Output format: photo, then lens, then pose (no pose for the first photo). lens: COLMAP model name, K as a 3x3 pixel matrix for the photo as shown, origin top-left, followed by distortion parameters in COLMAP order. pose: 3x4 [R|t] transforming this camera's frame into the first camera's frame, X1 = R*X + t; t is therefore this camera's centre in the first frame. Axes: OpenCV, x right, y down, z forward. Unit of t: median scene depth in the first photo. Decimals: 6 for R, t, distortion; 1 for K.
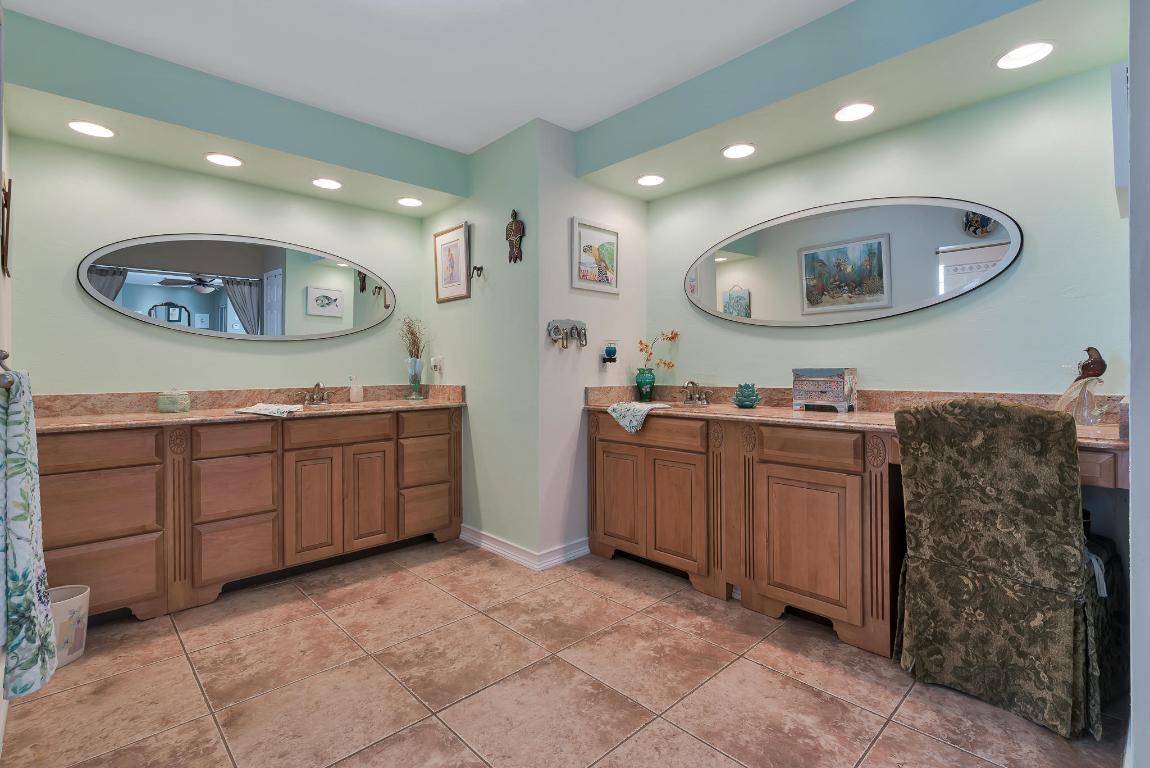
lens RADIAL K [[535.6, 0, 580.8], [0, 535.6, 368.0], [0, 0, 1]] dist [0.008407, -0.000743]
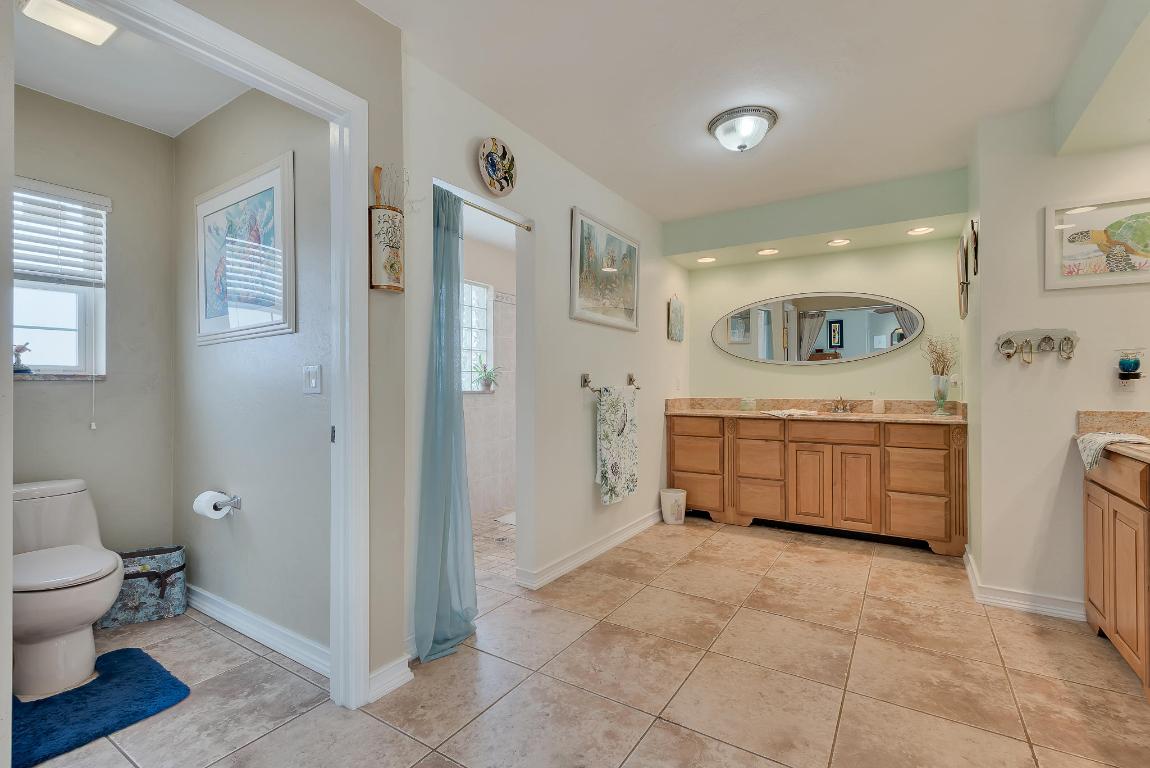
lens RADIAL K [[518.4, 0, 573.1], [0, 518.4, 383.0], [0, 0, 1]] dist [-0.001960, -0.000775]
pose [[0.226588, 0.003811, -0.973983, 0.696017], [0.001998, 0.999988, 0.004378, -0.012367], [0.973989, -0.002938, 0.226577, 0.113711]]
